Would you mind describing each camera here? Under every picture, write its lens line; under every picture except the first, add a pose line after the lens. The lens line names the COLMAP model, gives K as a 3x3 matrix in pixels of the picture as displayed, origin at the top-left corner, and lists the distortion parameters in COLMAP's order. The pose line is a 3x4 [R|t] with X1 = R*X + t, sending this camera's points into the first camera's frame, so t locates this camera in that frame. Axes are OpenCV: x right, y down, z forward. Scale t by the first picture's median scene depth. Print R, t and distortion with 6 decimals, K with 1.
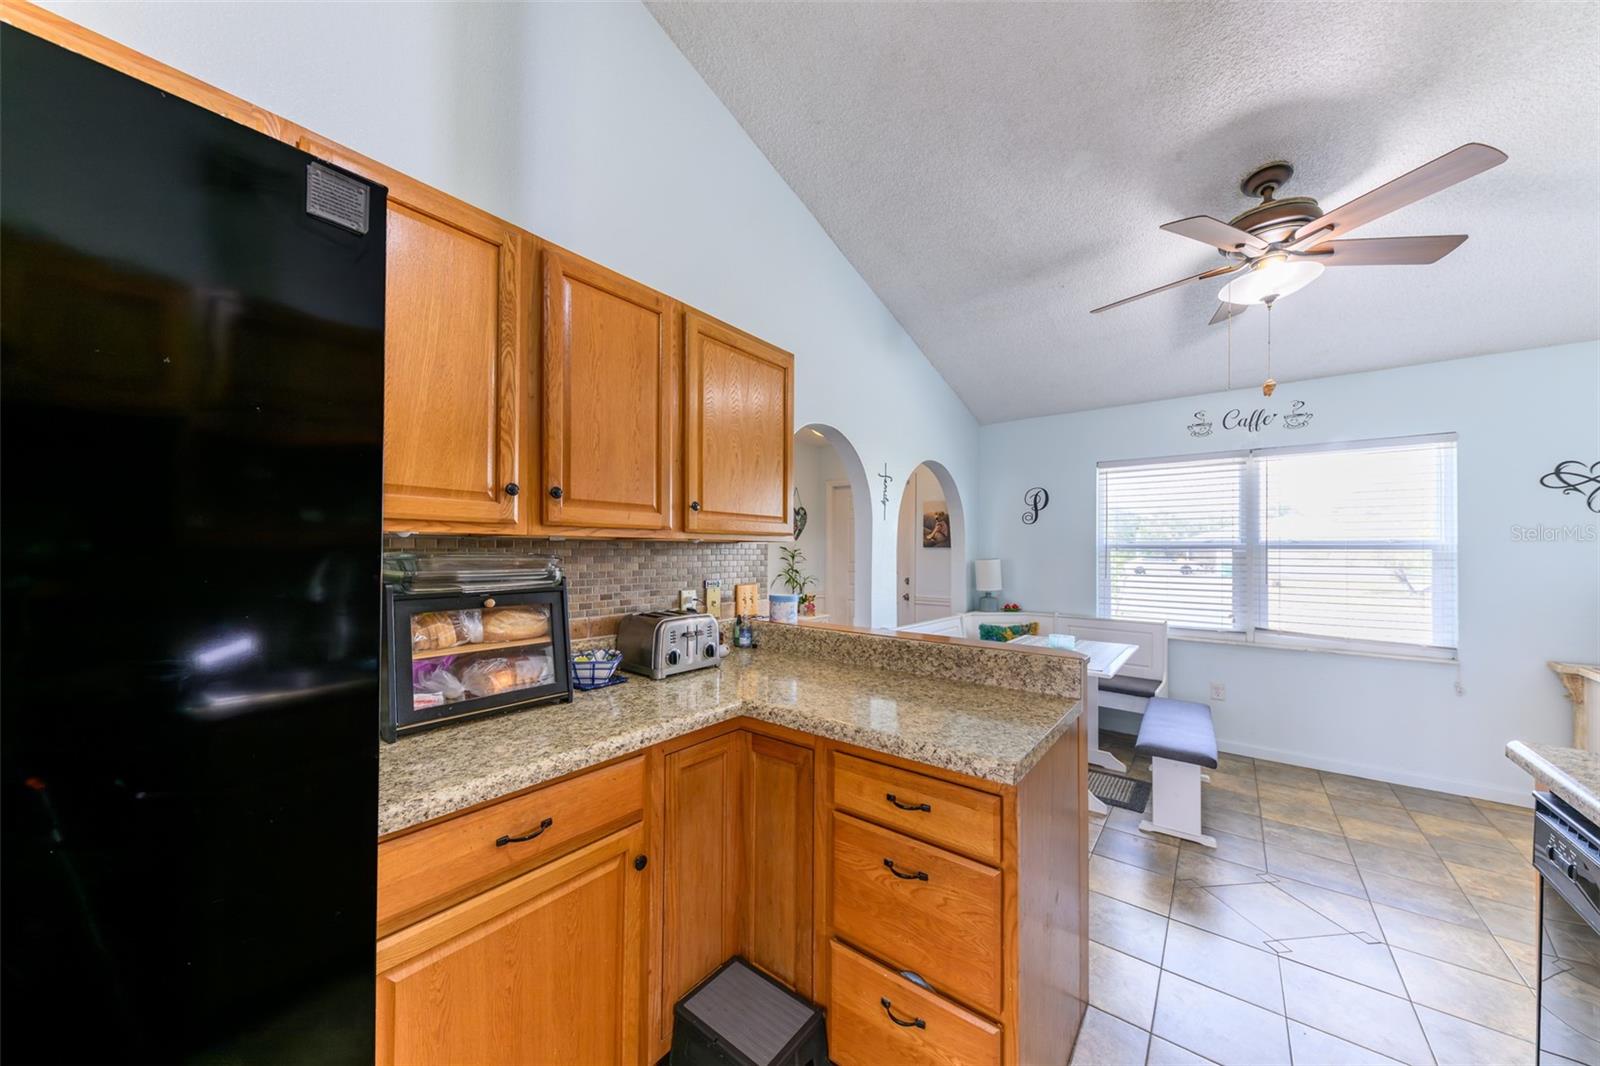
lens RADIAL K [[557.7, 0, 795.2], [0, 557.7, 544.4], [0, 0, 1]] dist [0.014697, -0.003177]
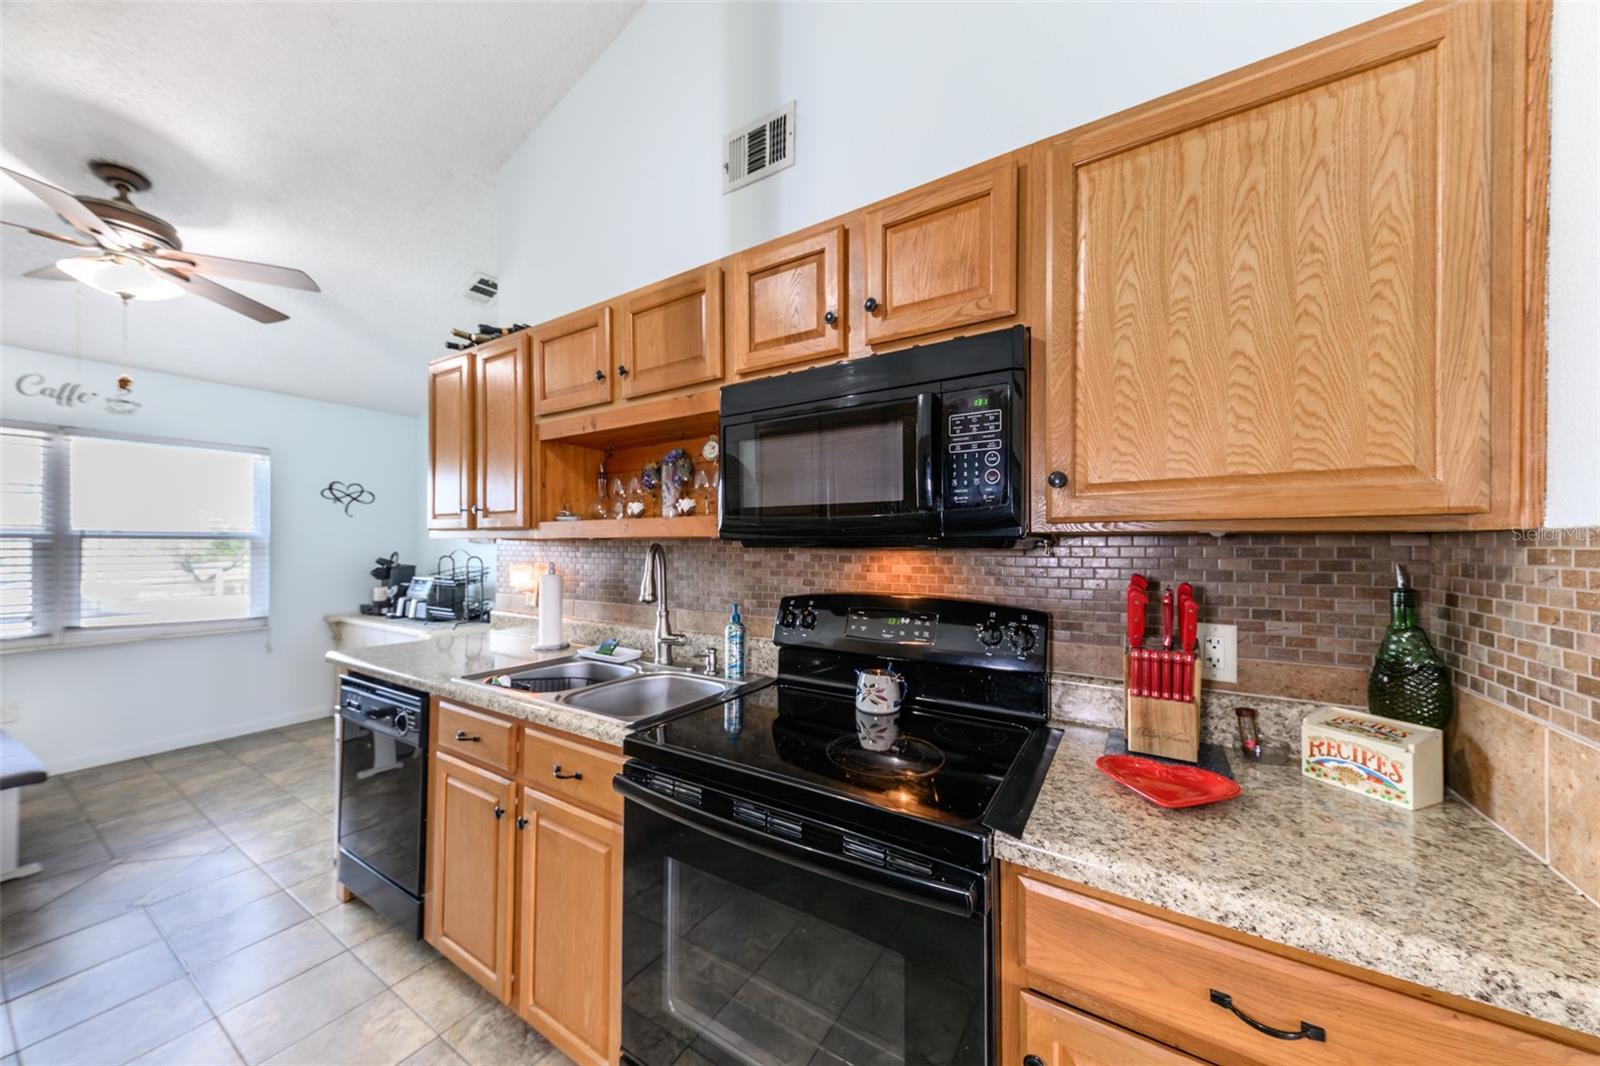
lens RADIAL K [[557.7, 0, 816.2], [0, 557.7, 543.8], [0, 0, 1]] dist [0.014697, -0.003177]
pose [[-0.095999, -0.005206, 0.995368, -0.309416], [-0.013633, 0.999899, 0.003914, -0.005486], [-0.995288, -0.013194, -0.096060, -0.159614]]
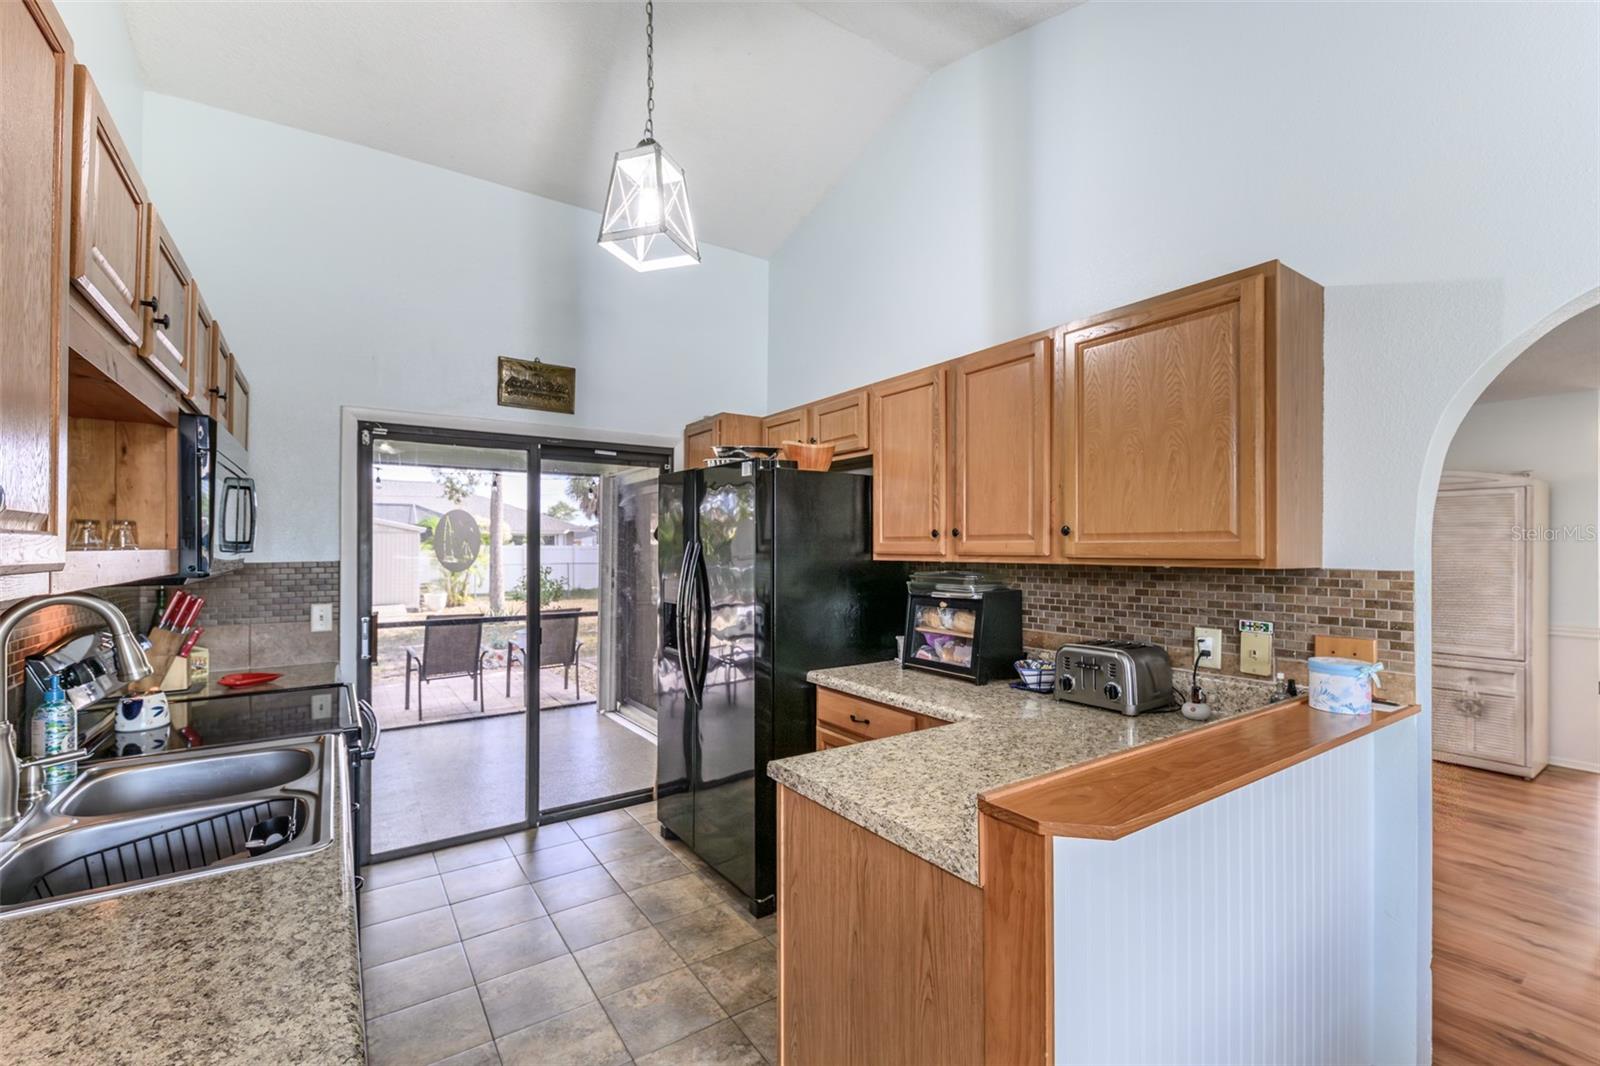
lens RADIAL K [[683.1, 0, 811.7], [0, 683.1, 542.9], [0, 0, 1]] dist [0.002482, -0.001189]
pose [[-0.297404, -0.014040, -0.954649, 0.850891], [0.008294, 0.999816, -0.017288, -0.023757], [0.954716, -0.013059, -0.297233, 0.733047]]
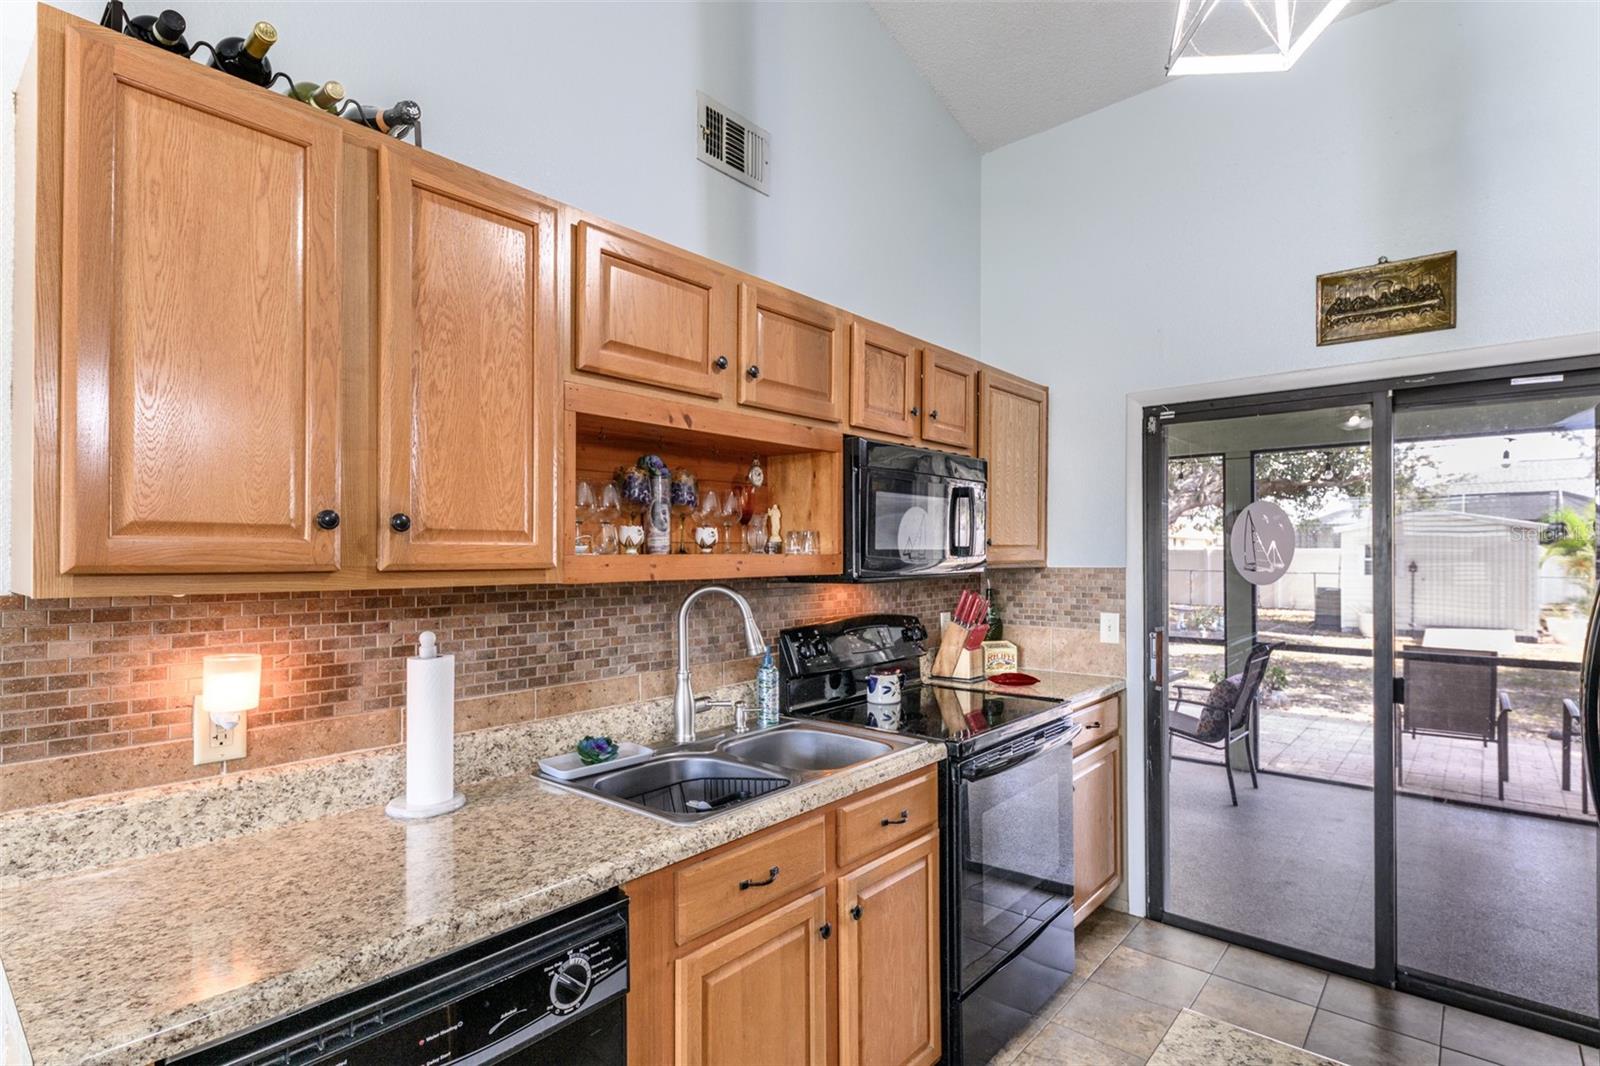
lens RADIAL K [[790.7, 0, 805.3], [0, 790.7, 548.3], [0, 0, 1]] dist [0.015127, -0.003122]
pose [[-0.998861, -0.004257, 0.047529, 0.359073], [-0.005143, 0.999815, -0.018523, -0.023543], [-0.047442, -0.018746, -0.998698, 0.874908]]
